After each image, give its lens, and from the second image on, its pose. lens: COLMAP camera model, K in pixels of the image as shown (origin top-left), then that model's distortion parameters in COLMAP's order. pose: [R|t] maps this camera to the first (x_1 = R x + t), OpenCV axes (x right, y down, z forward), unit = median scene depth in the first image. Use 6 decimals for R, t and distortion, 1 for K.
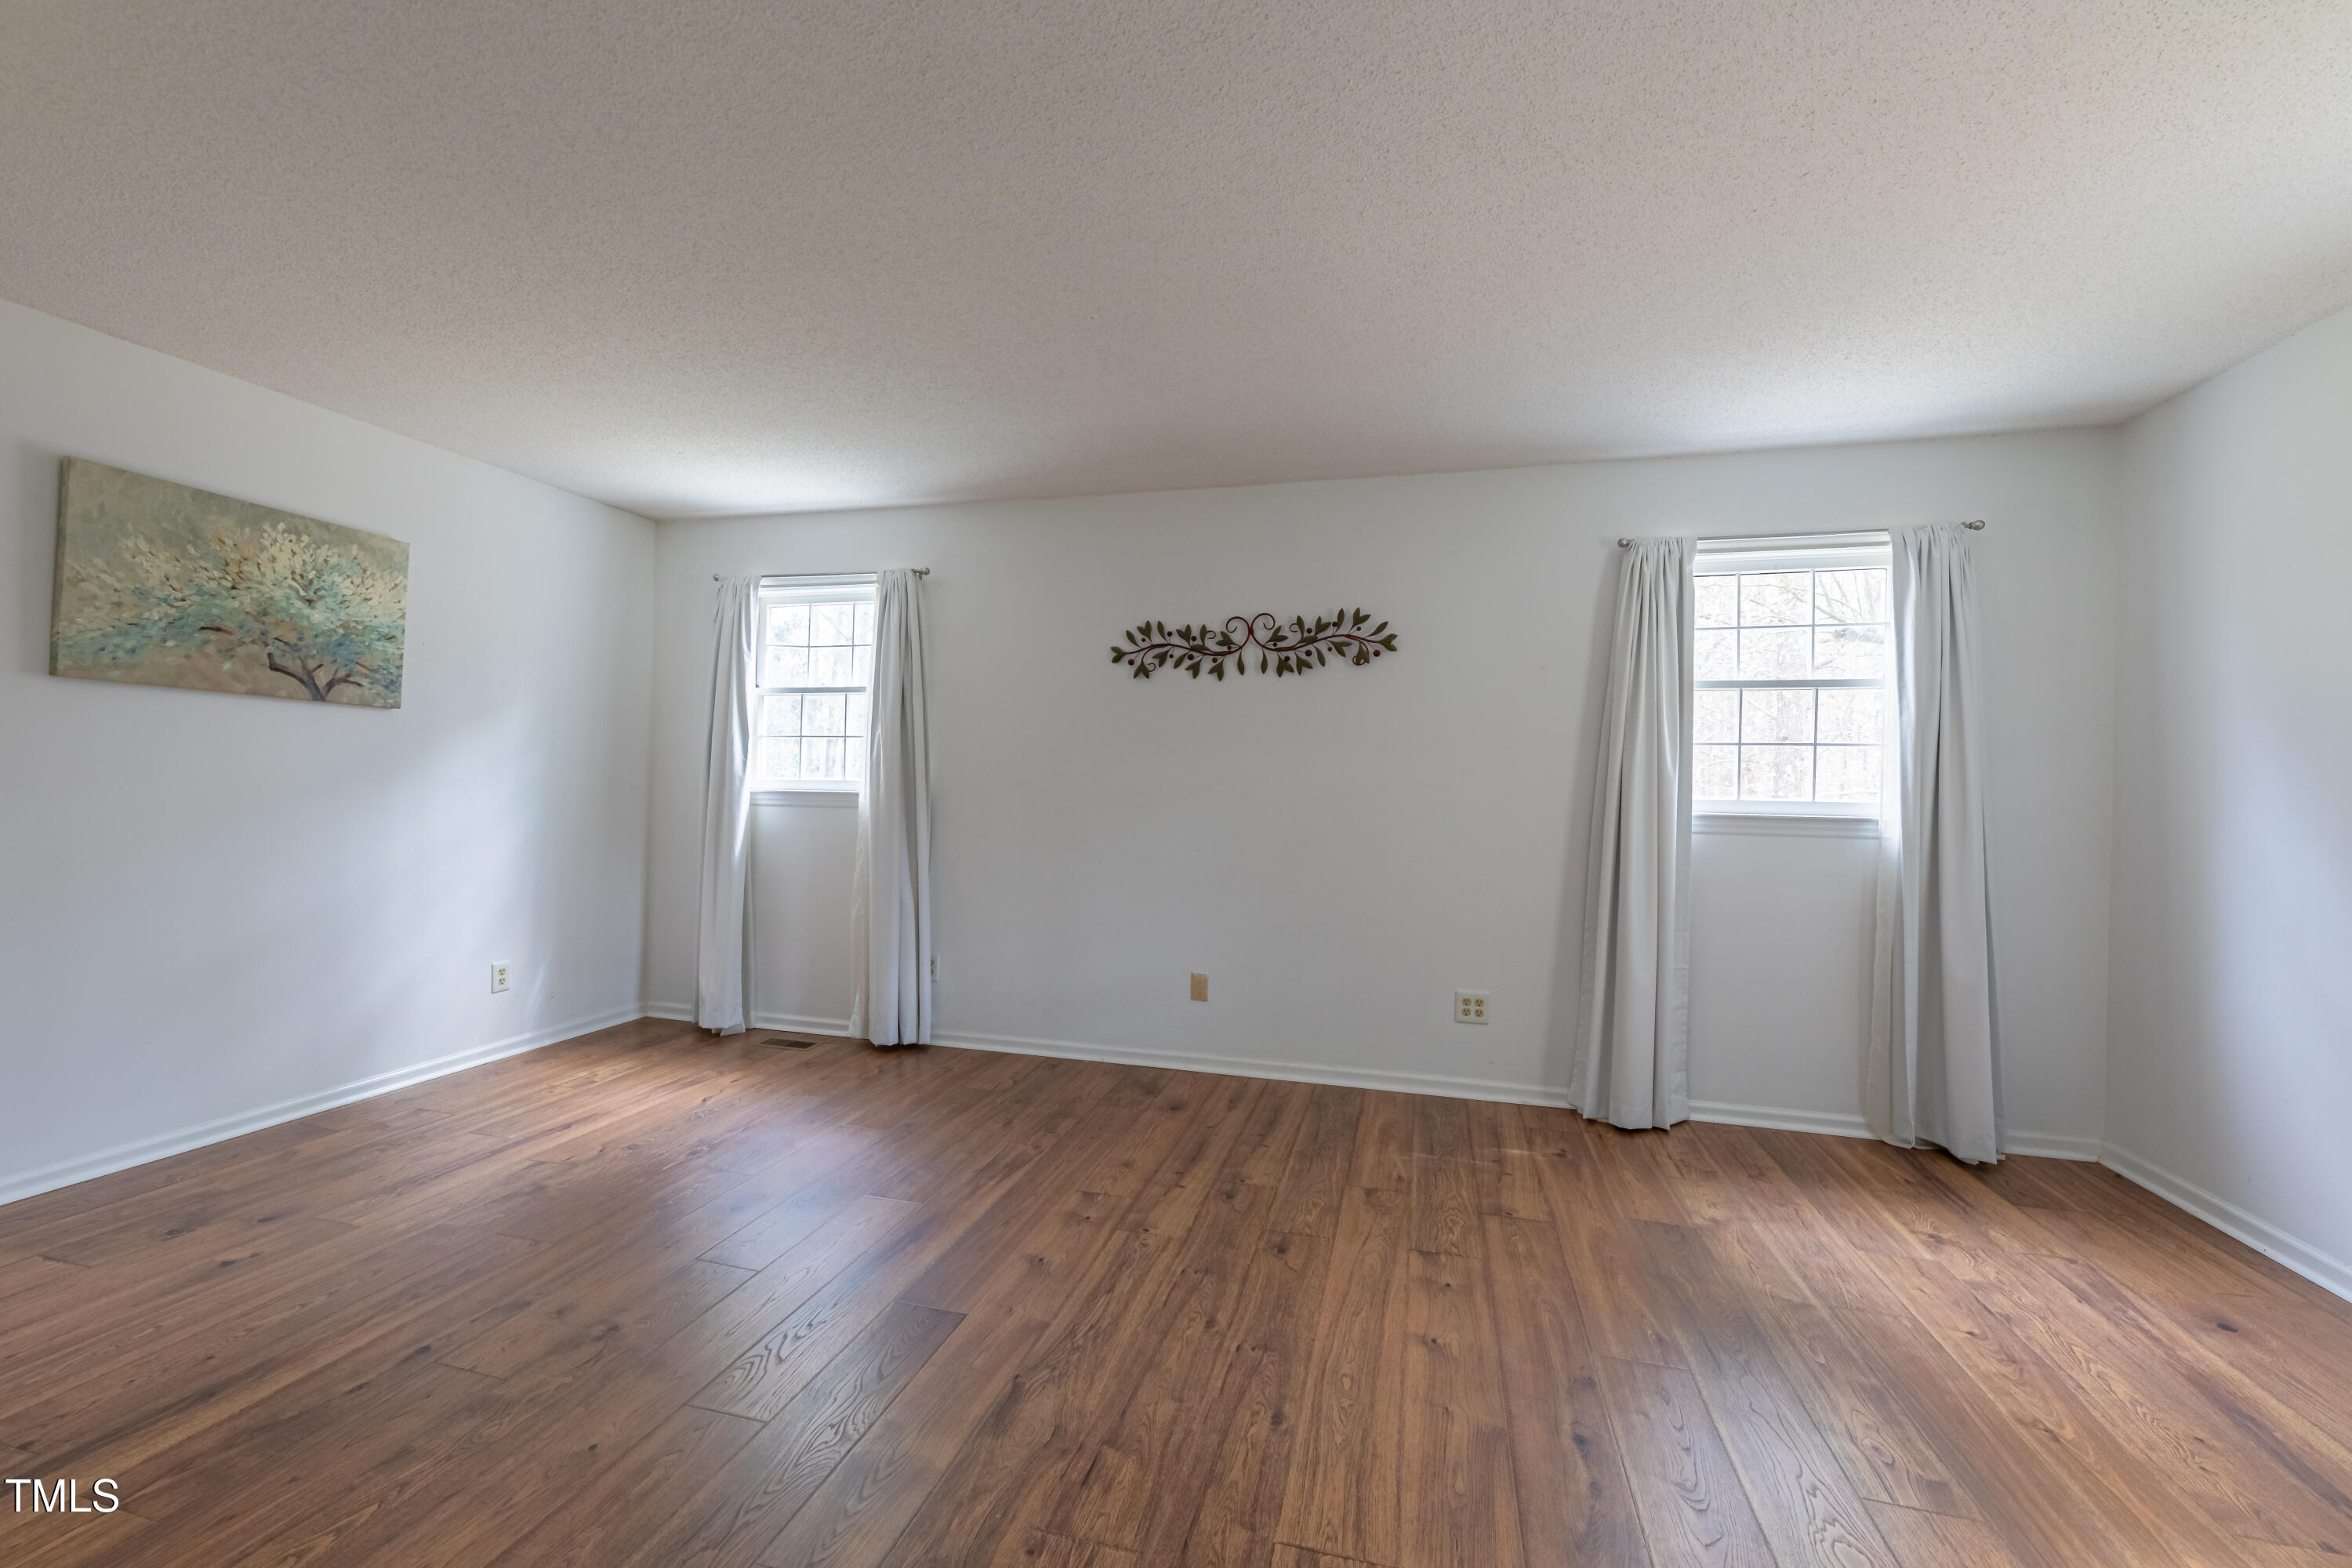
lens RADIAL K [[945.2, 0, 1175.9], [0, 945.2, 786.3], [0, 0, 1]] dist [0.004256, -0.002005]
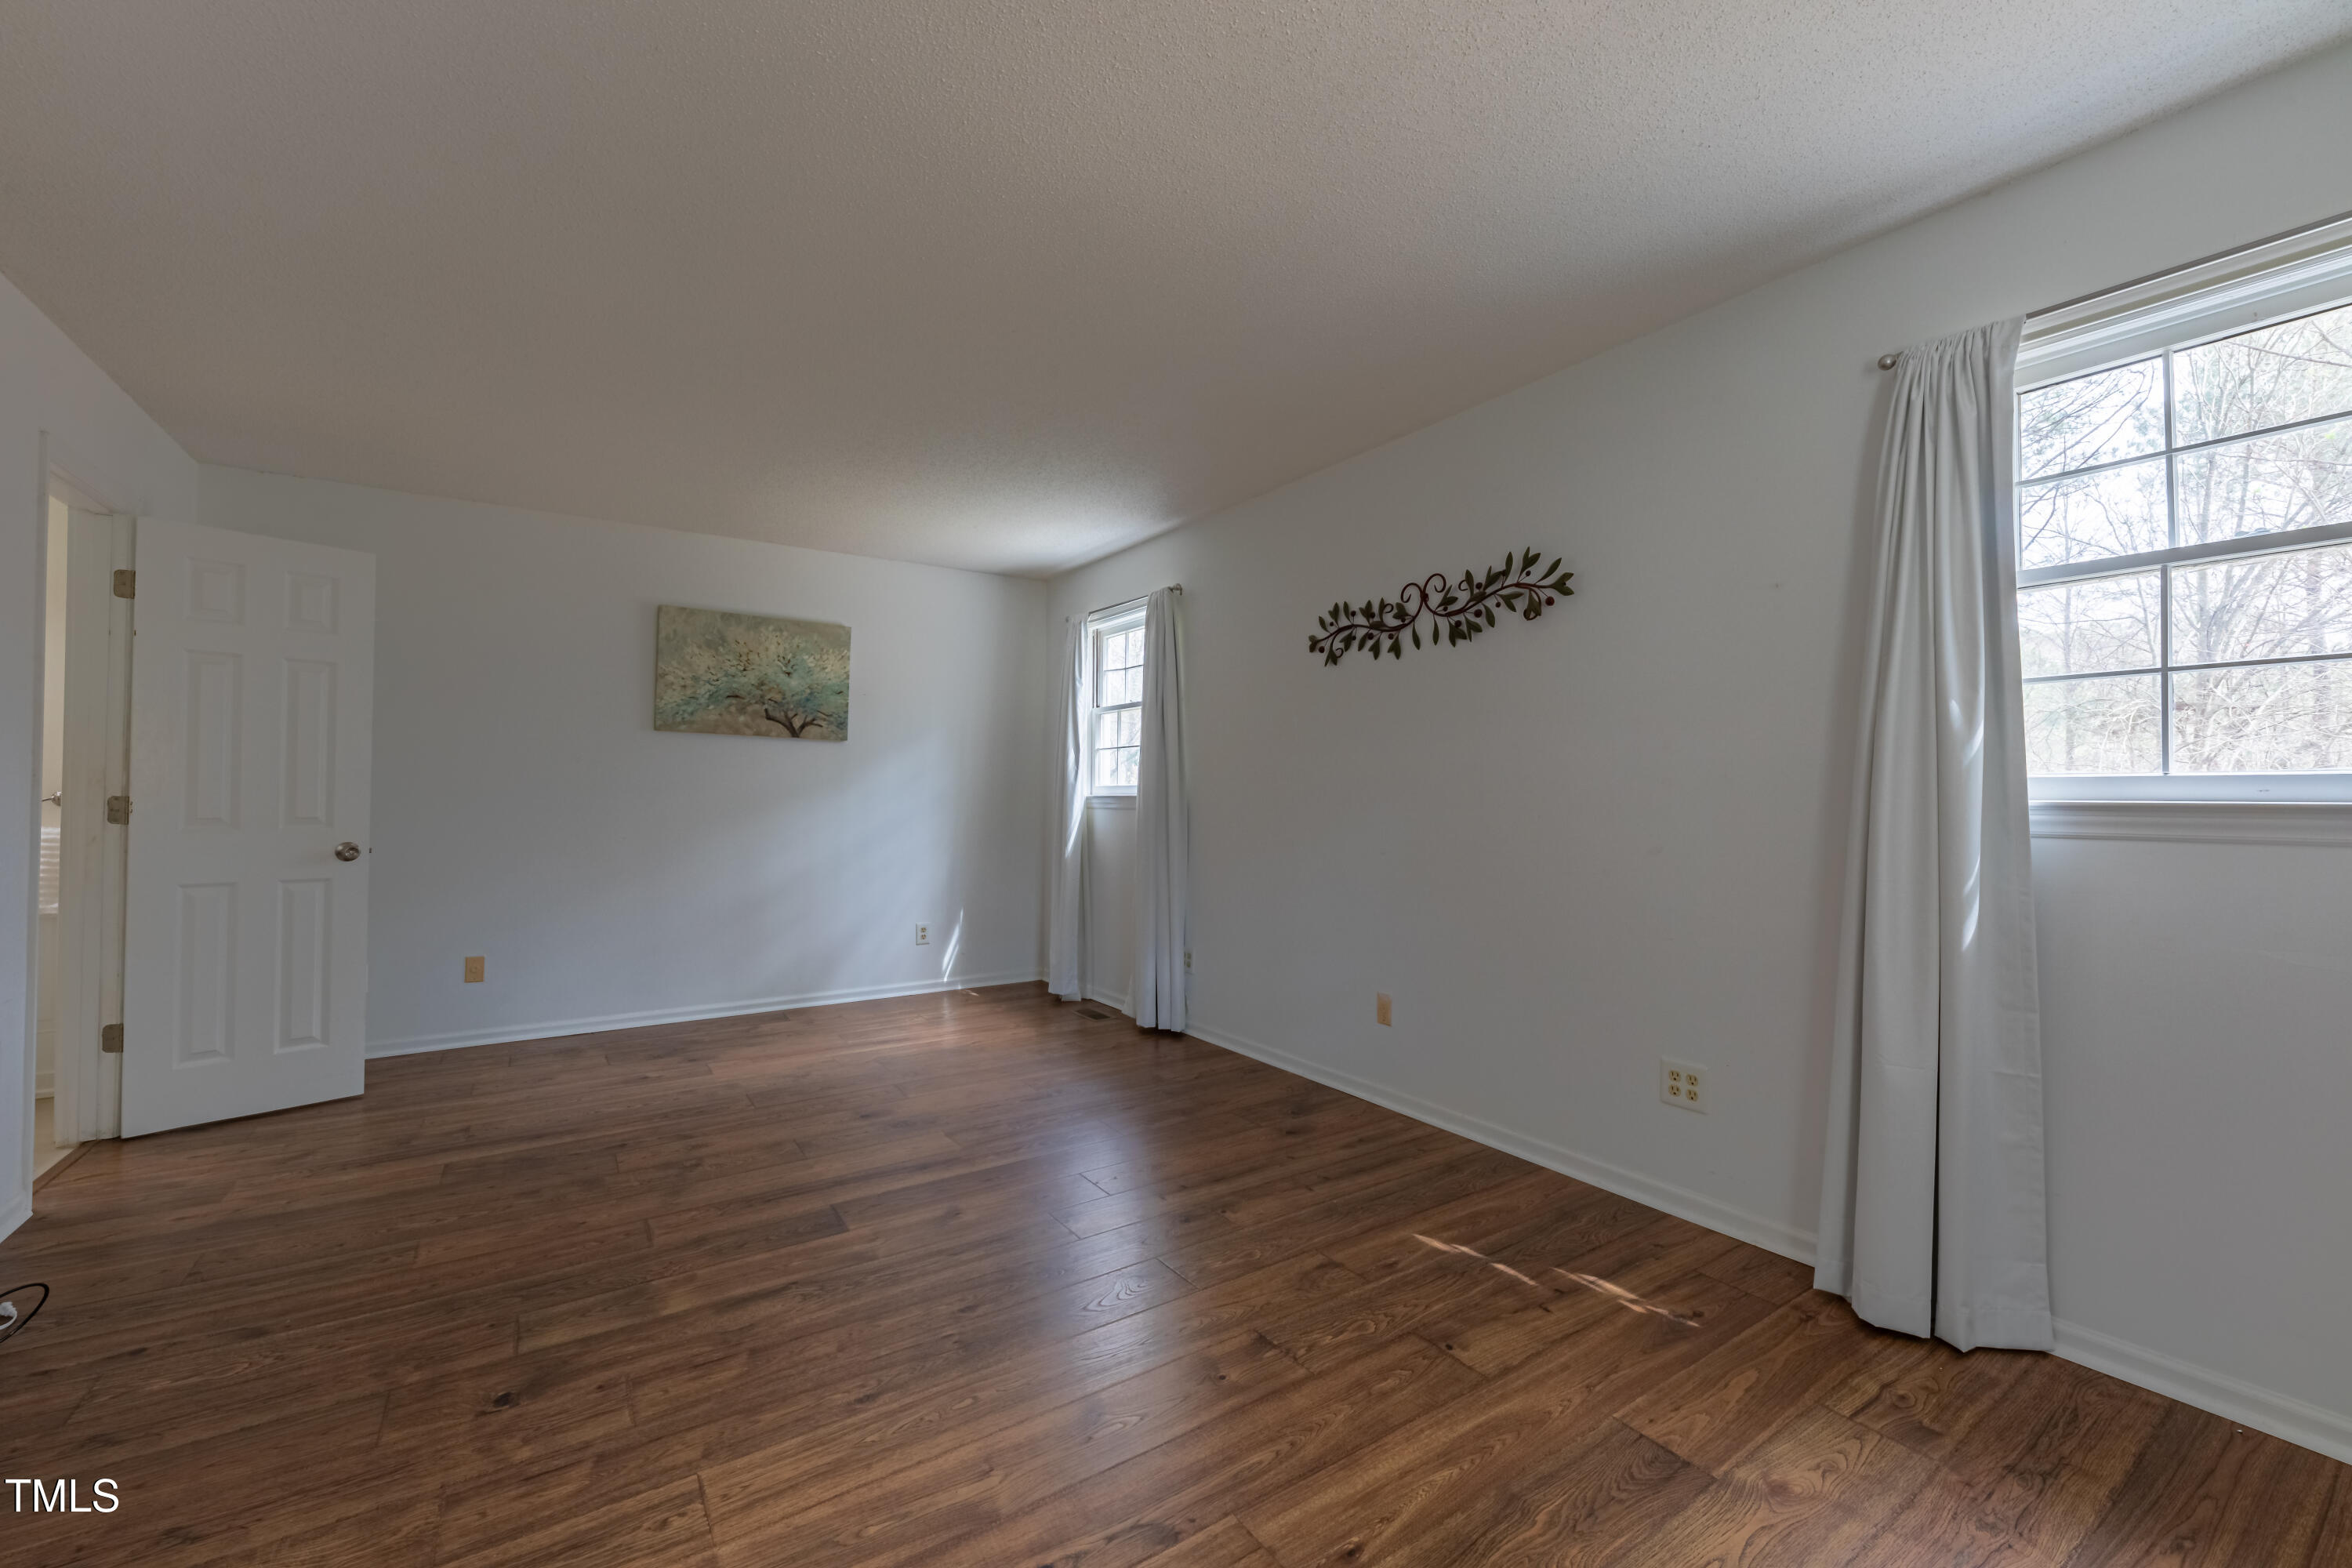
lens RADIAL K [[945.2, 0, 1172.5], [0, 945.2, 786.2], [0, 0, 1]] dist [0.004256, -0.002005]
pose [[0.753236, -0.022231, -0.657374, 0.534391], [0.008234, 0.999669, -0.024372, 0.029052], [0.657699, 0.012945, 0.753170, 0.240922]]
